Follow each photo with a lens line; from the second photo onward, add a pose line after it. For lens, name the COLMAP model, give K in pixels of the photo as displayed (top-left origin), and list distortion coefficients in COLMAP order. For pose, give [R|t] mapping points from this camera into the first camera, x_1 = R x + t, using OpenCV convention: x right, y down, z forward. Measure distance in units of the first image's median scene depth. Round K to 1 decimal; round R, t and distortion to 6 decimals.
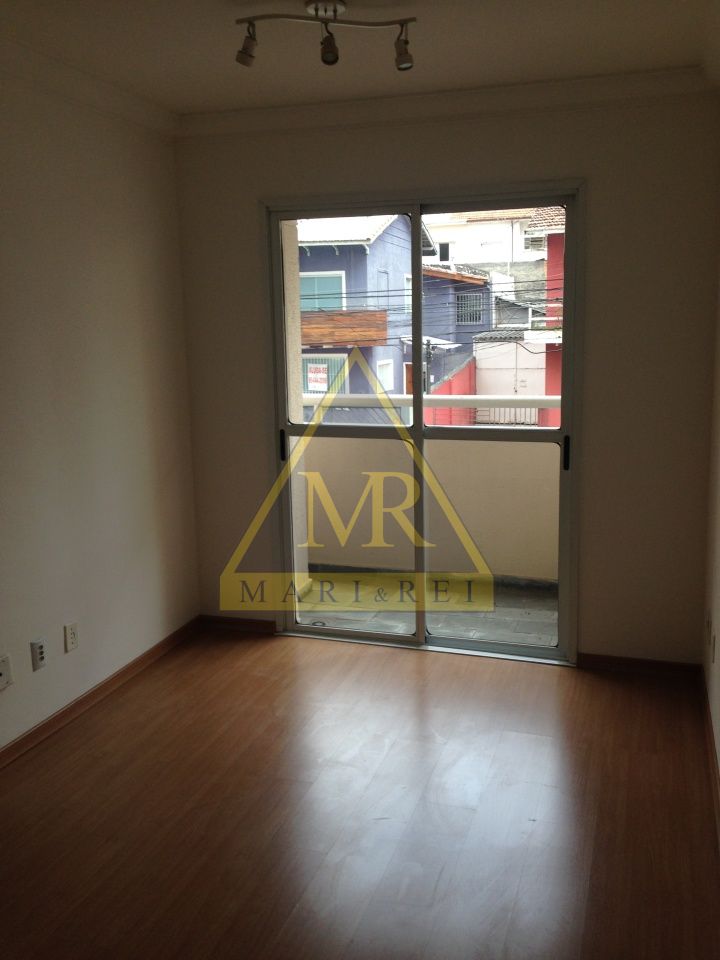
lens RADIAL K [[901.7, 0, 360.0], [0, 901.7, 480.0], [0, 0, 1]] dist [0.112104, -0.146652]
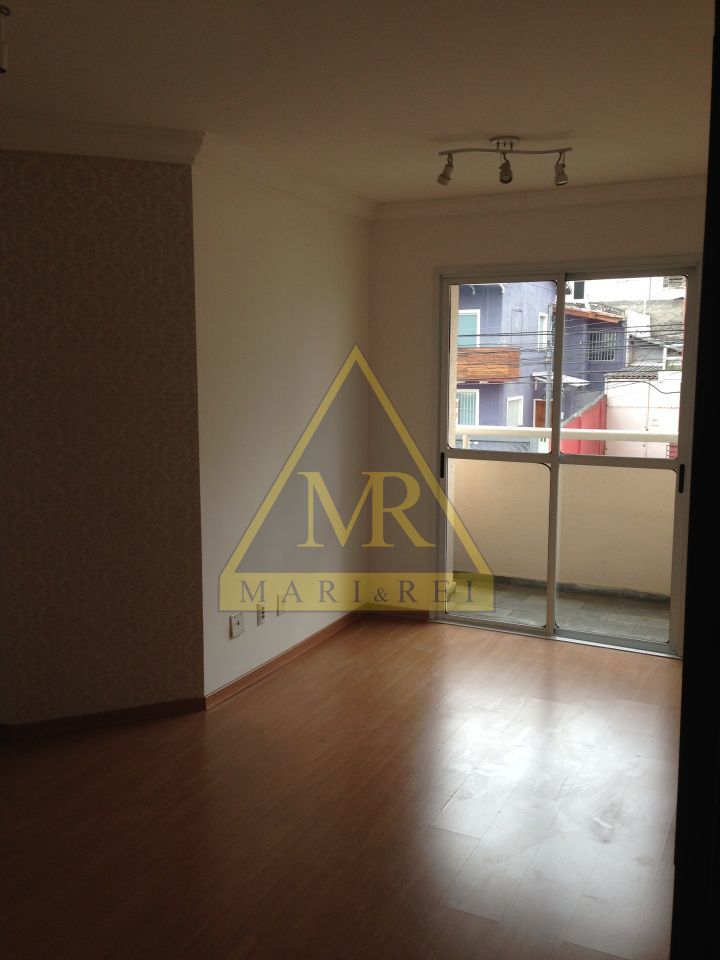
lens RADIAL K [[940.8, 0, 361.8], [0, 940.8, 514.7], [0, 0, 1]] dist [0.082590, 0.002285]
pose [[0.991868, 0.038319, -0.121362, -0.028801], [-0.038838, 0.999244, -0.001909, 0.028558], [0.121197, 0.006607, 0.992606, -0.231331]]
